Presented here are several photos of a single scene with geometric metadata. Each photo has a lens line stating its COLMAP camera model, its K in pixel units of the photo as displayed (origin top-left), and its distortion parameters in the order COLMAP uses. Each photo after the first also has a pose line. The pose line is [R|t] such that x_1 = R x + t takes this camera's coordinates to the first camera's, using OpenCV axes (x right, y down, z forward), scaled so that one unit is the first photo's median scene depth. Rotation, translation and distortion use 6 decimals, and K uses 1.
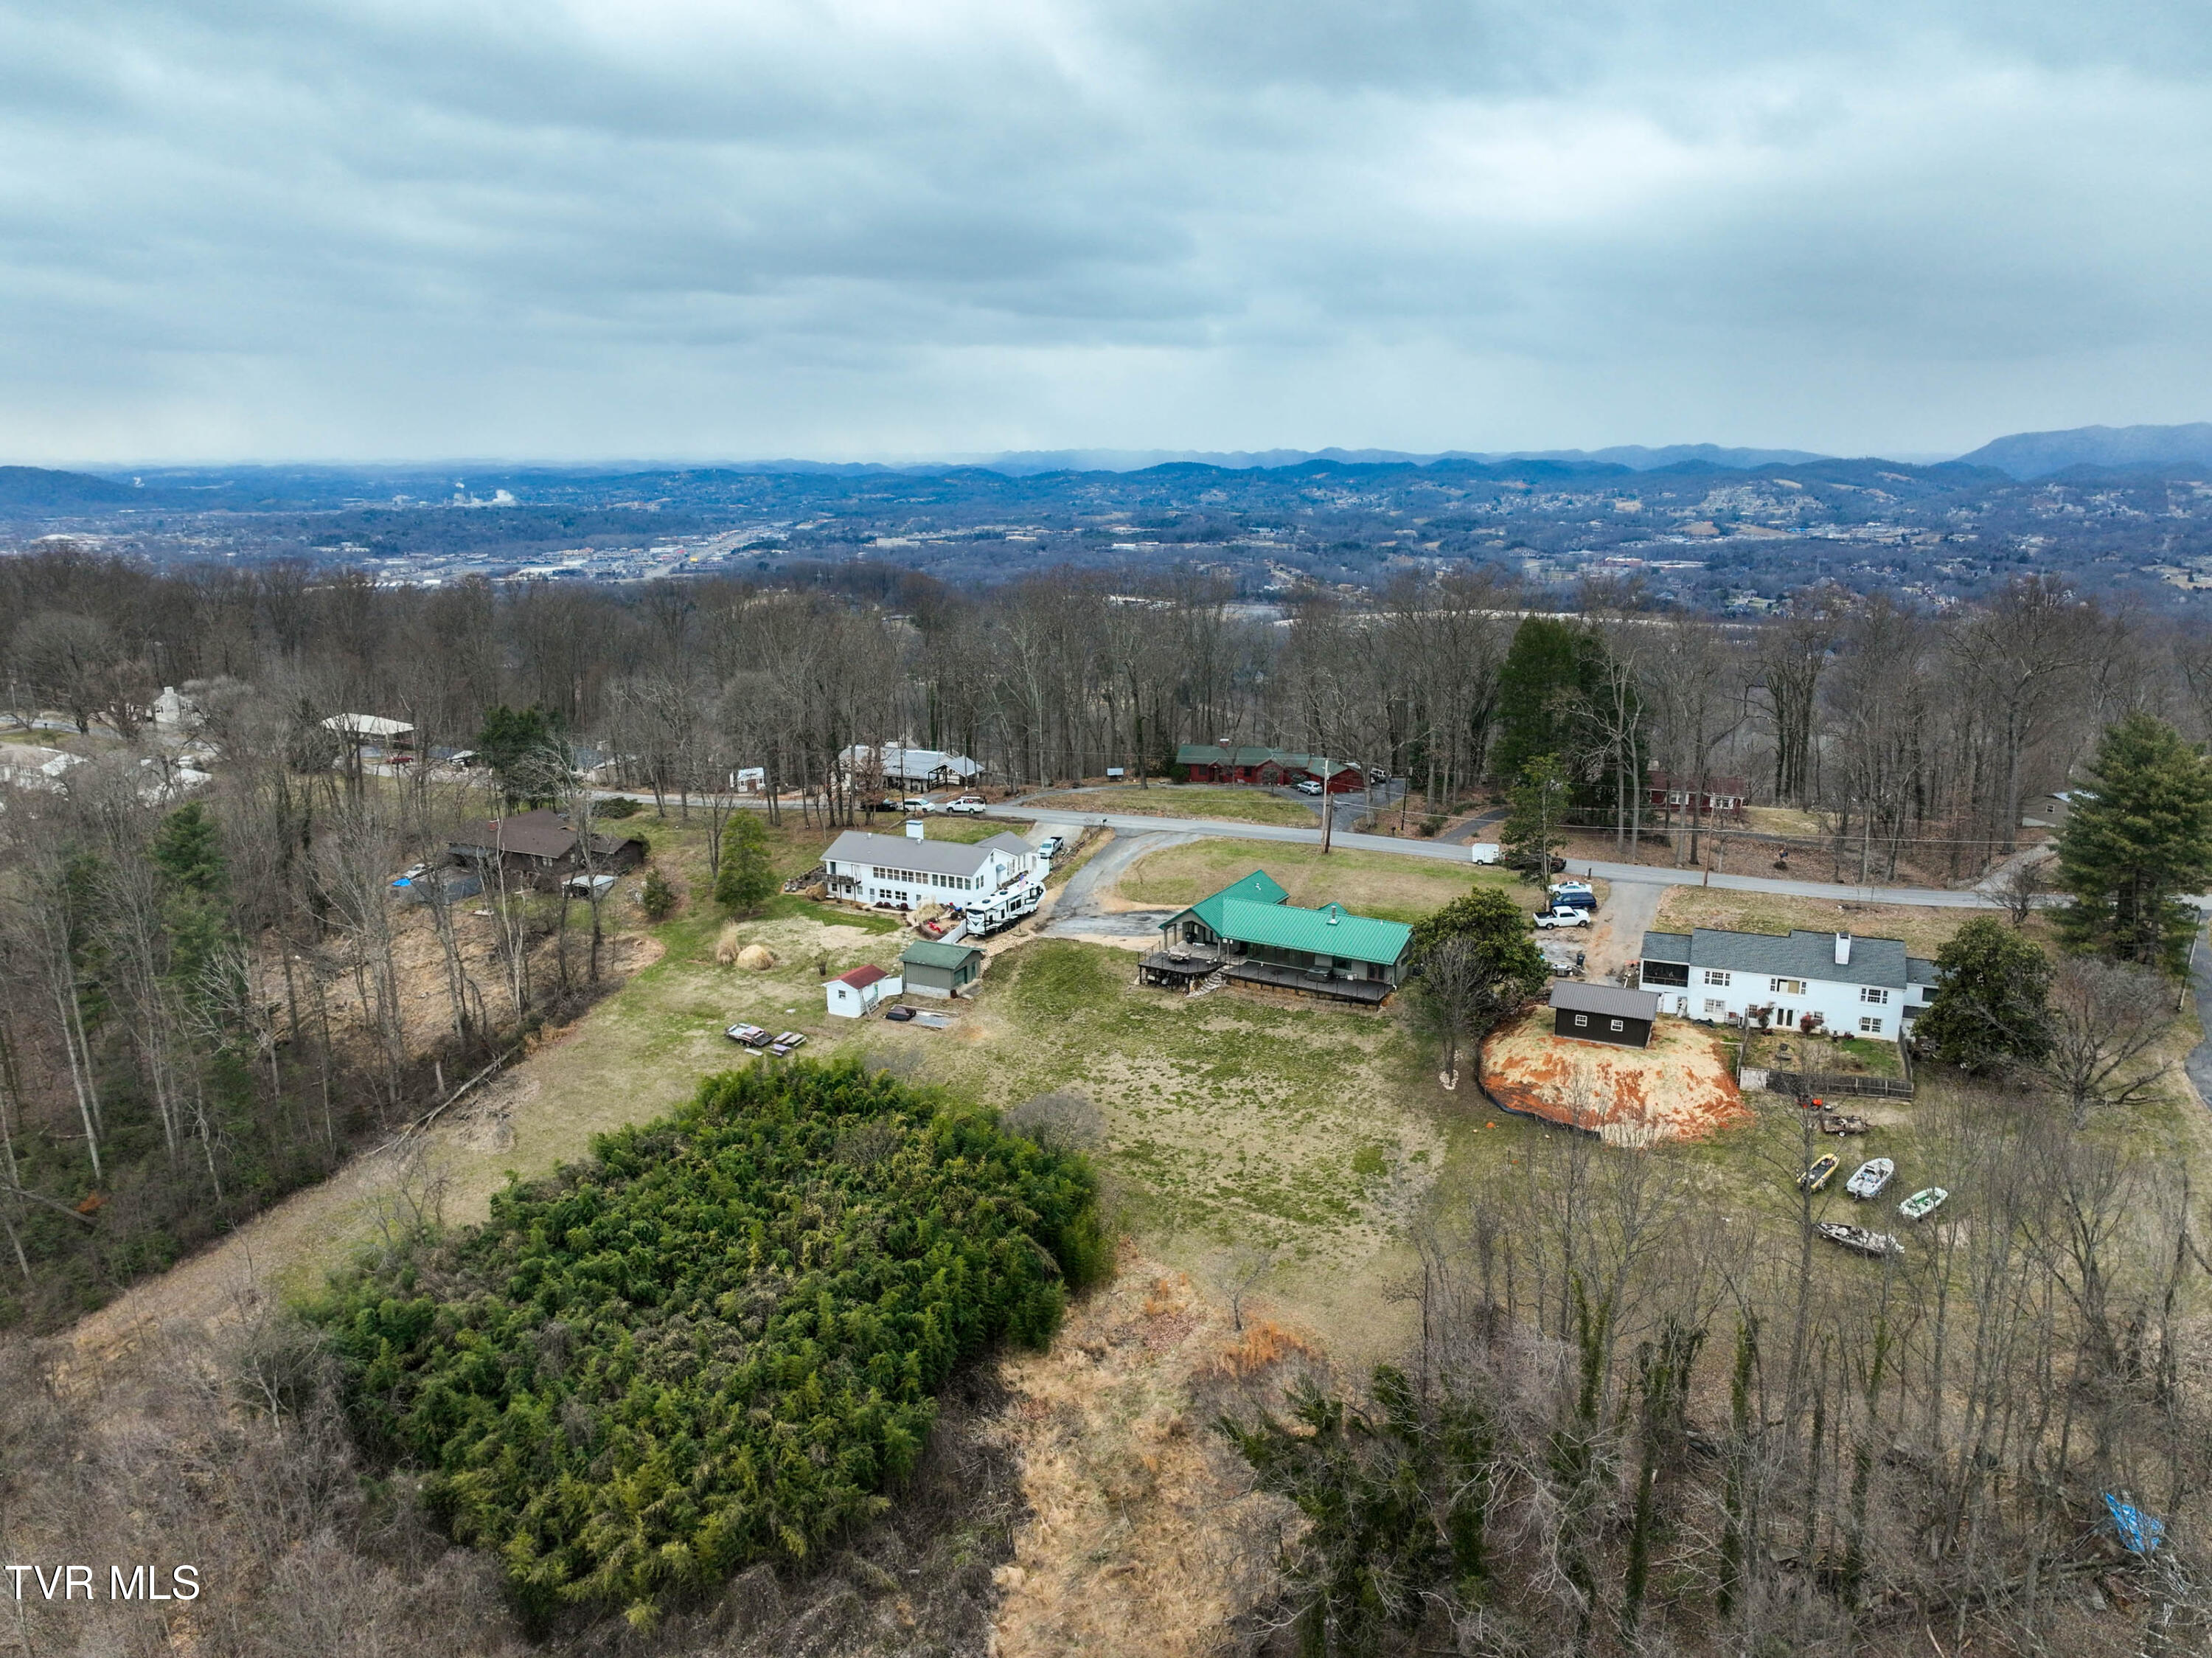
lens RADIAL K [[1551.5, 0, 1114.2], [0, 1551.5, 822.1], [0, 0, 1]] dist [0.008564, 0.000487]
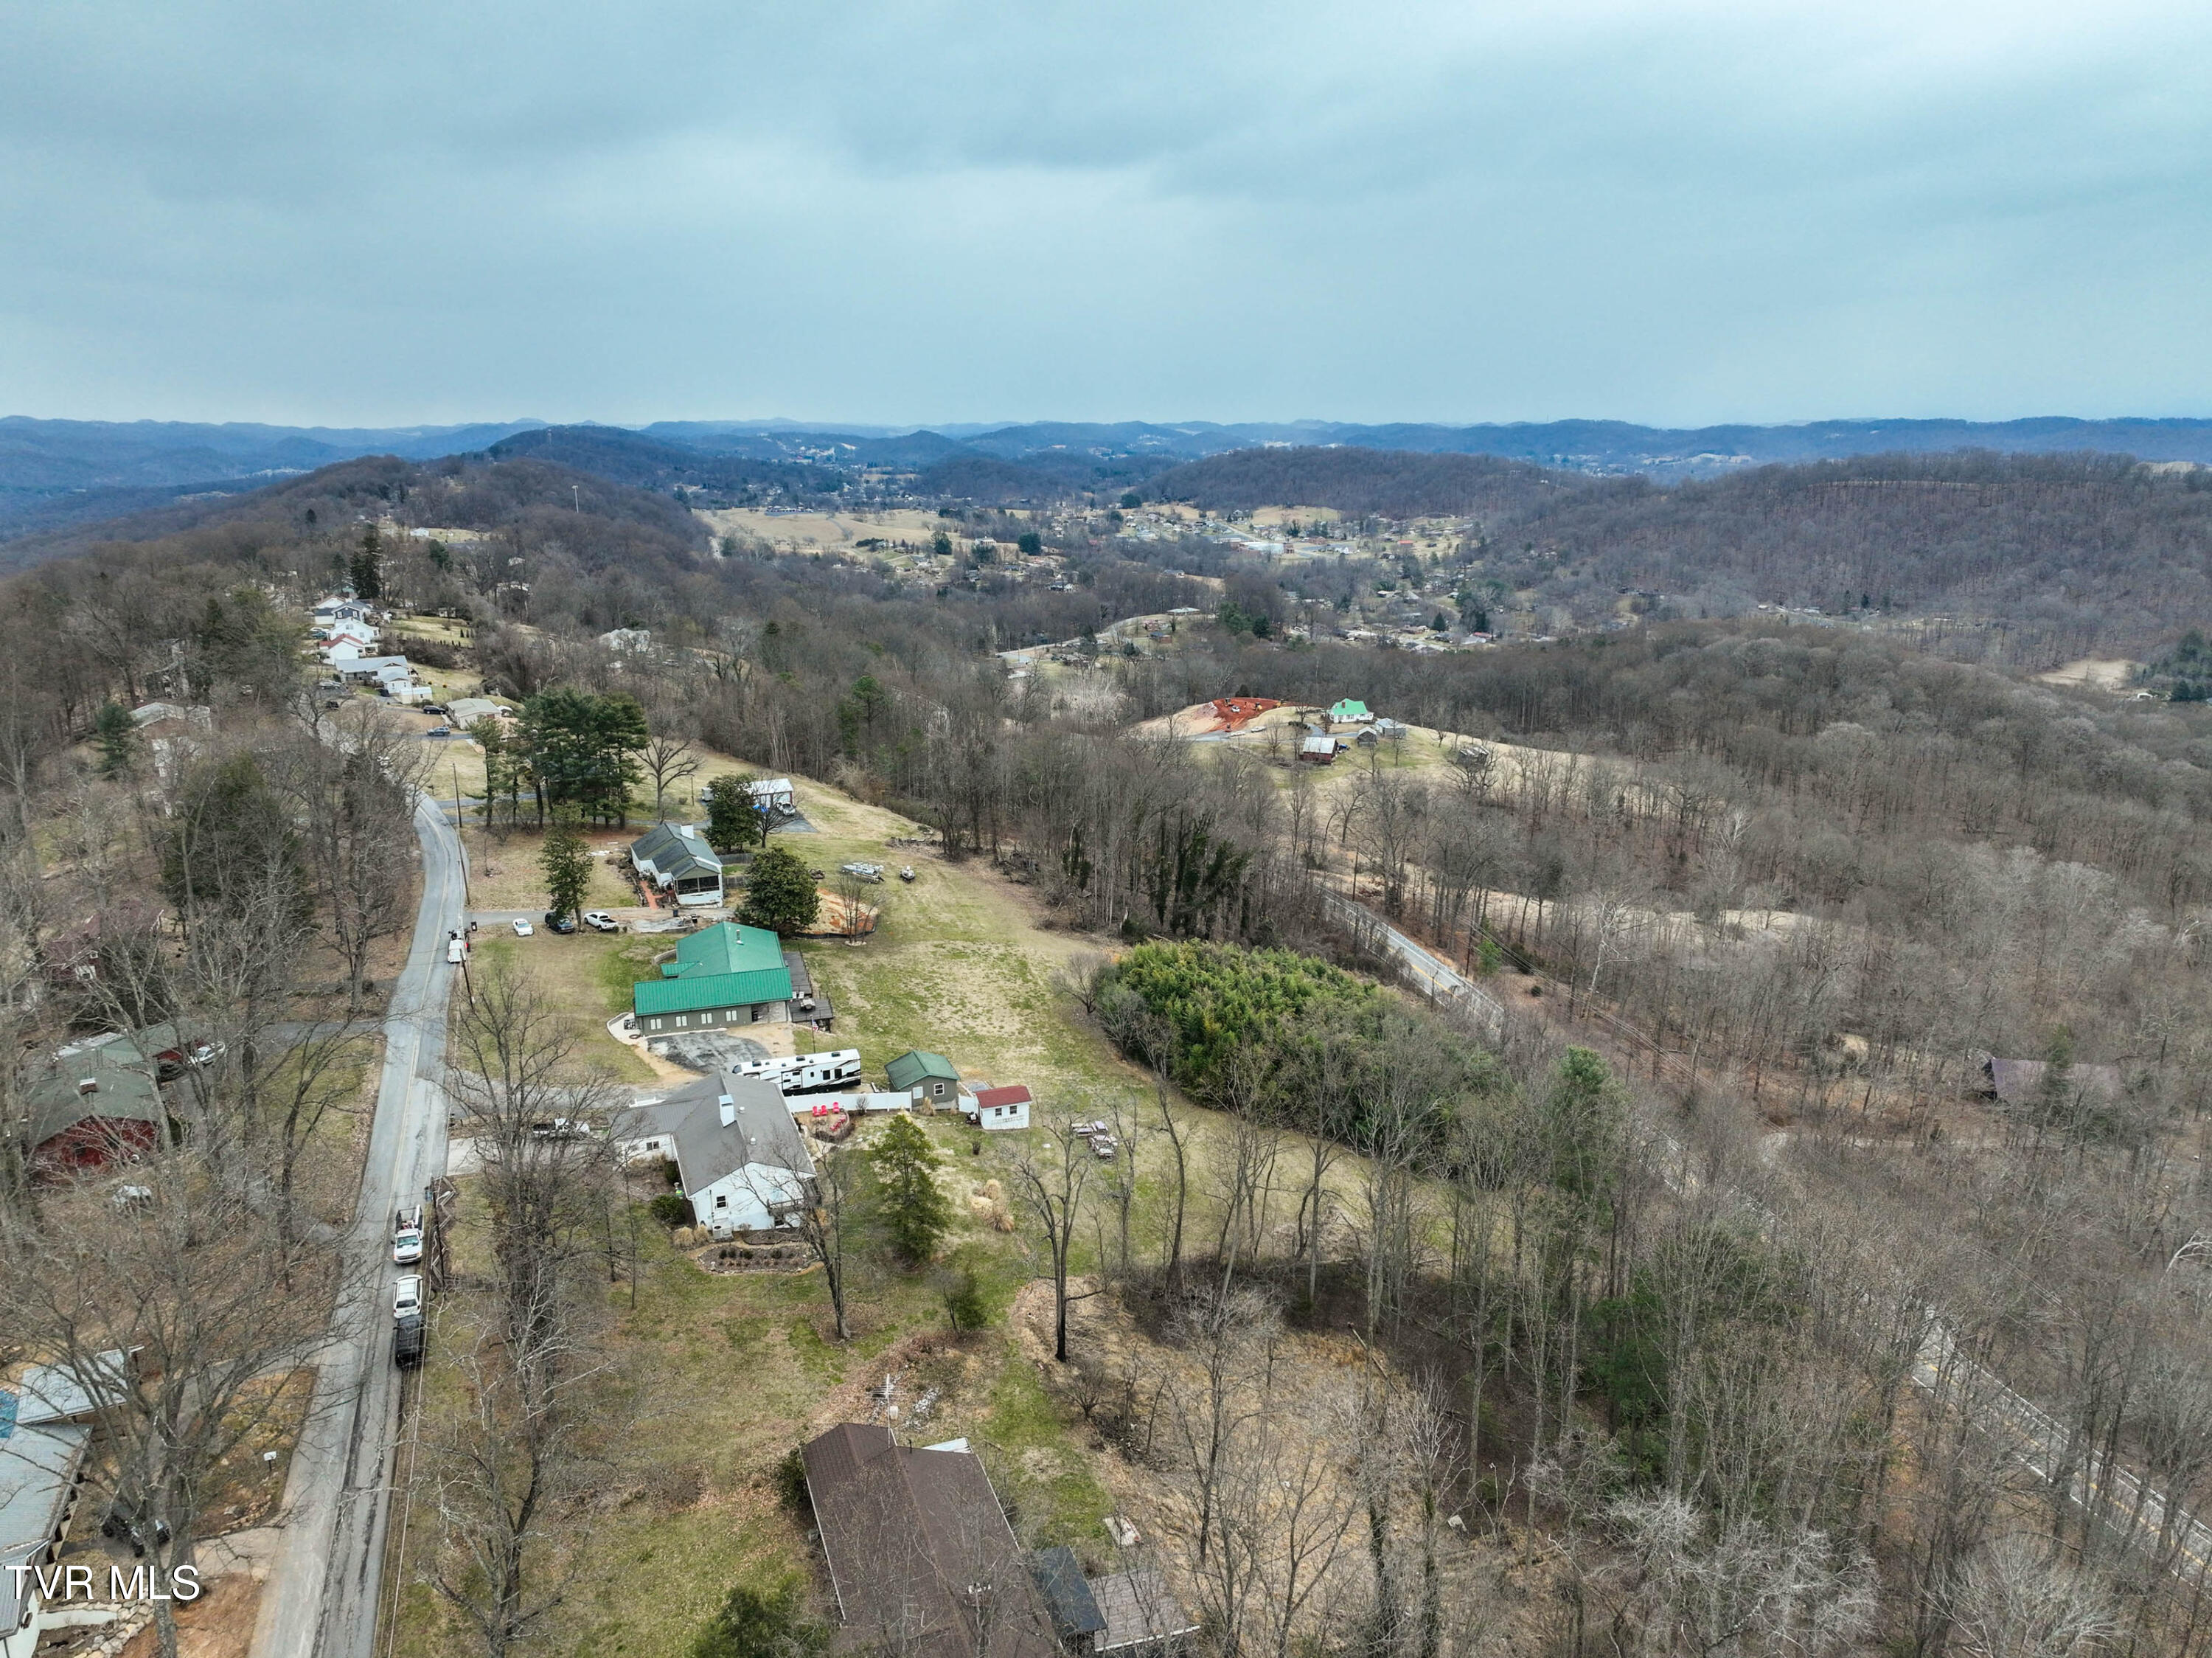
lens RADIAL K [[1546.9, 0, 1114.7], [0, 1546.9, 821.3], [0, 0, 1]] dist [0.003439, 0.006662]
pose [[-0.717122, -0.166426, 0.676785, -0.823854], [0.166515, 0.902034, 0.398255, -0.428845], [-0.676763, 0.398292, -0.619156, 1.405555]]
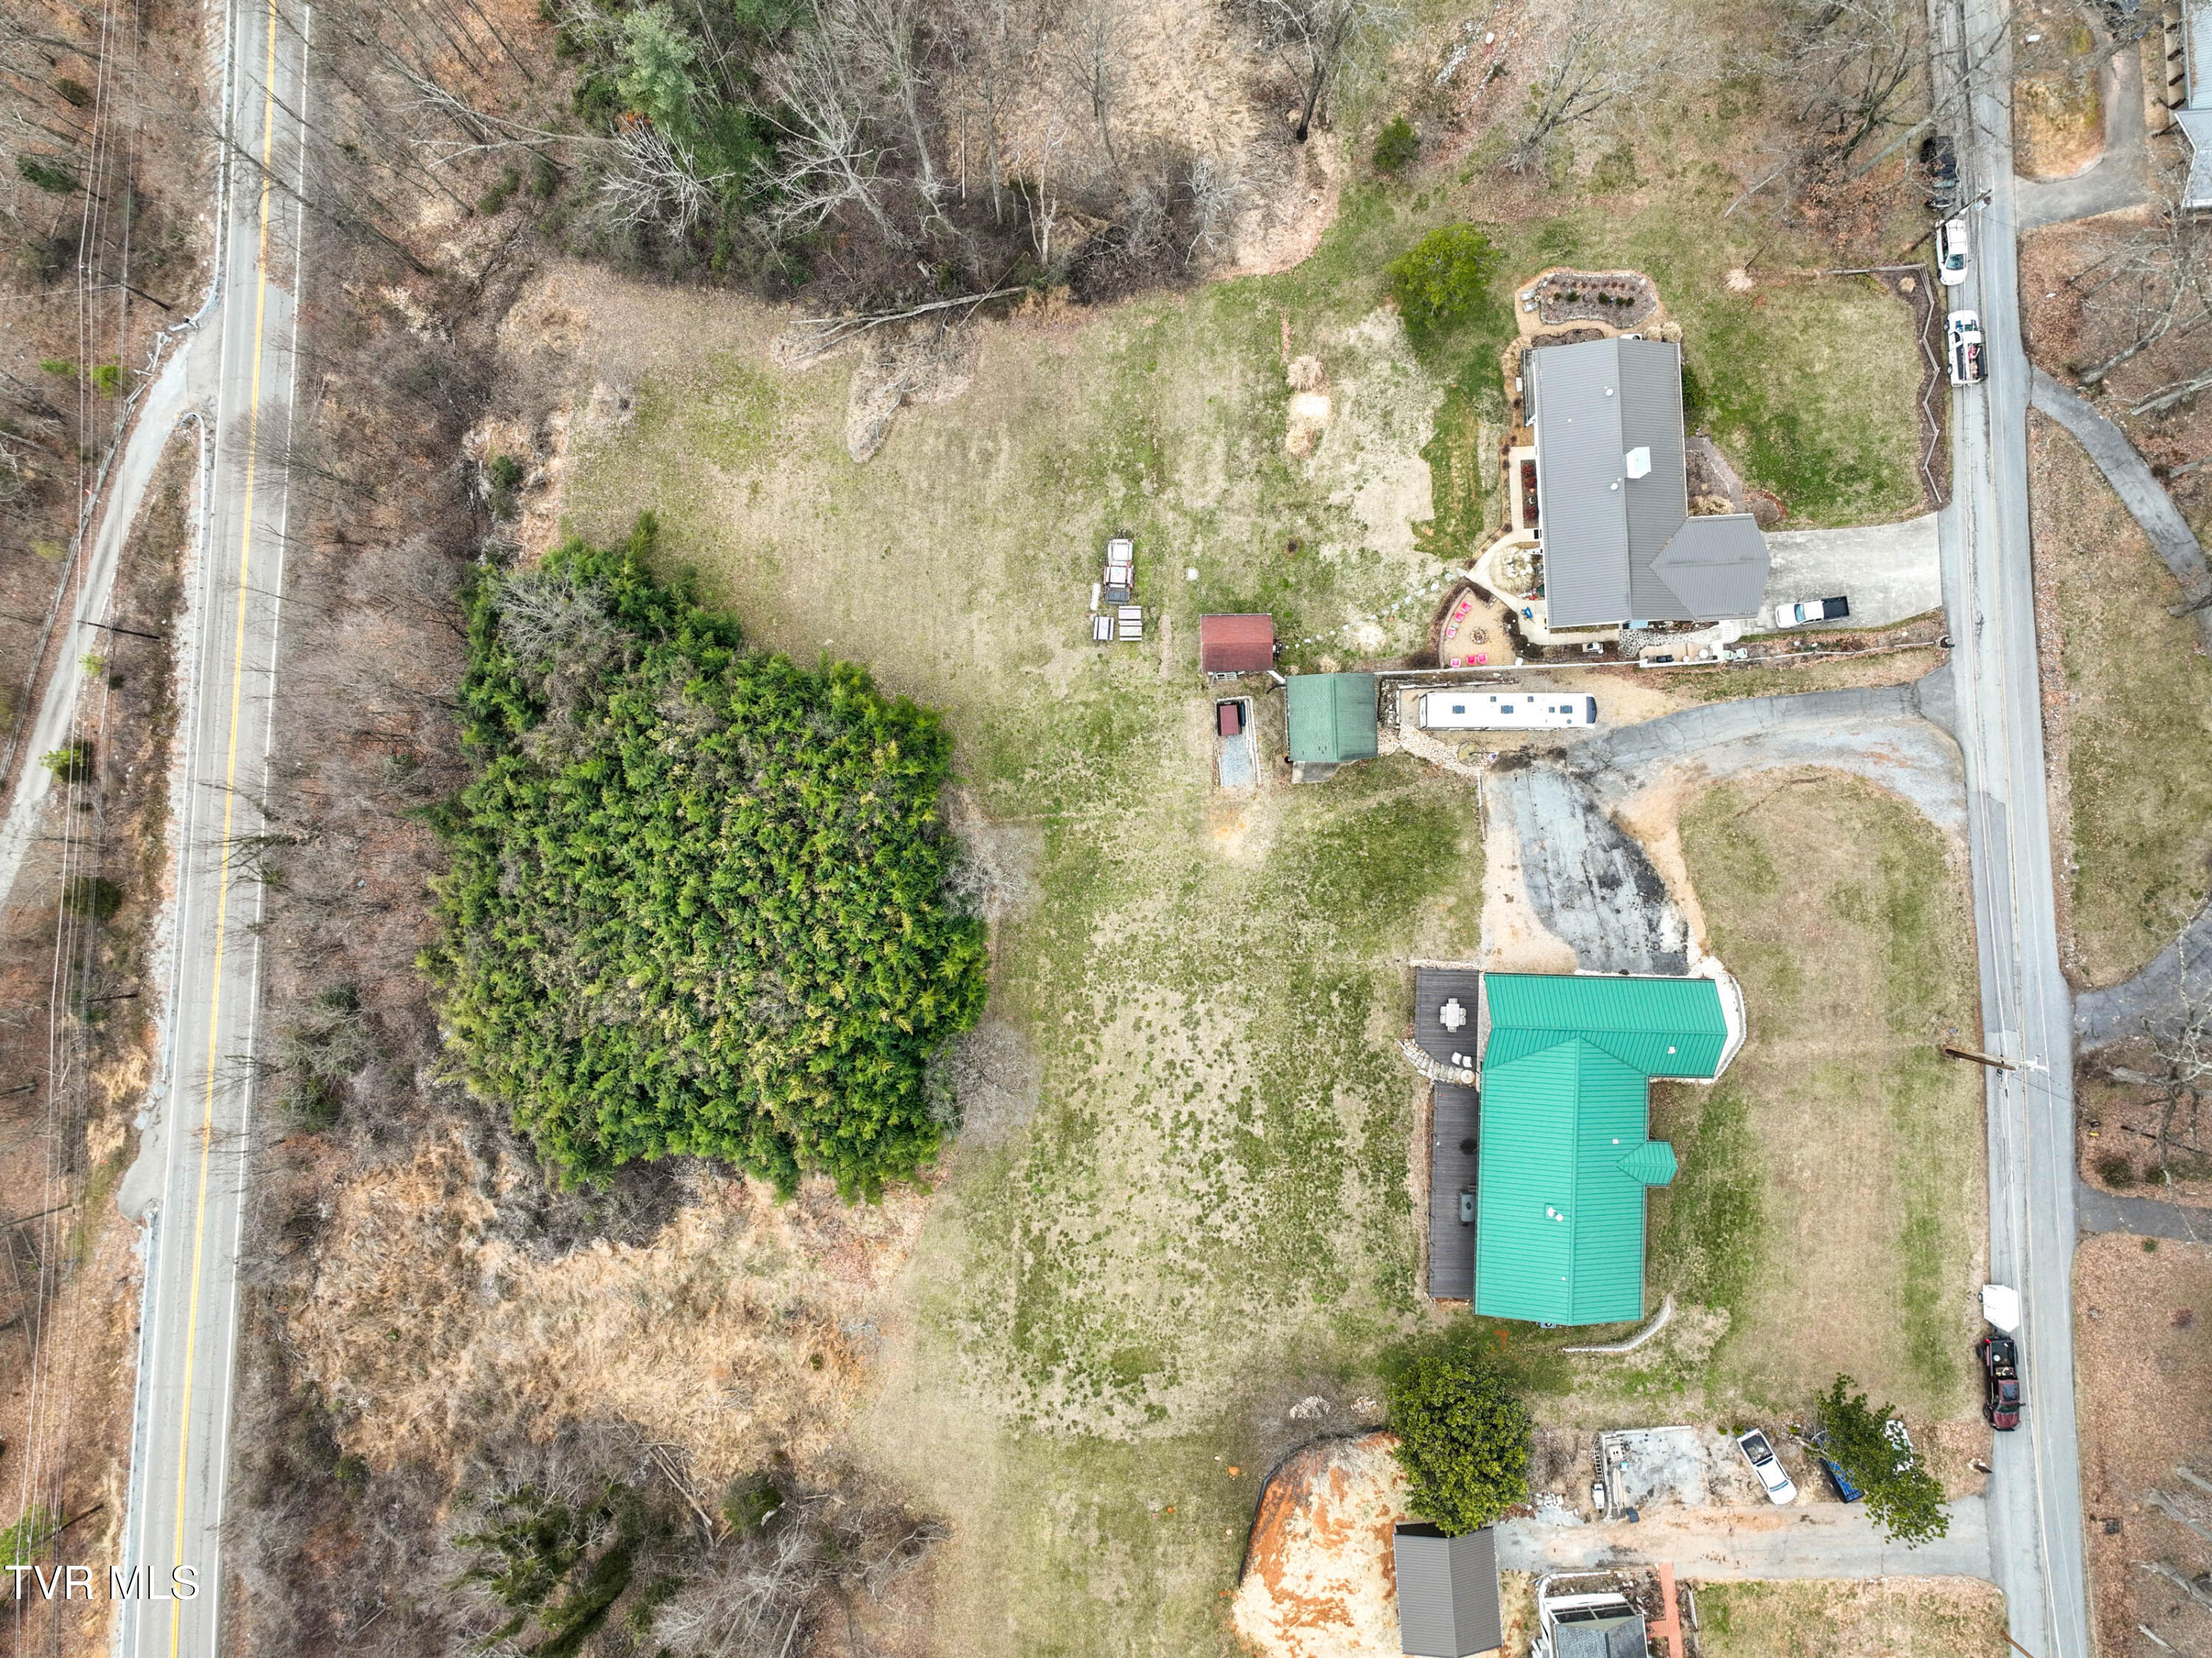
lens RADIAL K [[1546.9, 0, 1114.7], [0, 1546.9, 821.3], [0, 0, 1]] dist [0.003439, 0.006662]
pose [[0.461523, 0.887124, -0.002769, -0.105804], [-0.223037, 0.119054, 0.967513, -0.567982], [0.858633, -0.445912, 0.252808, 0.665634]]
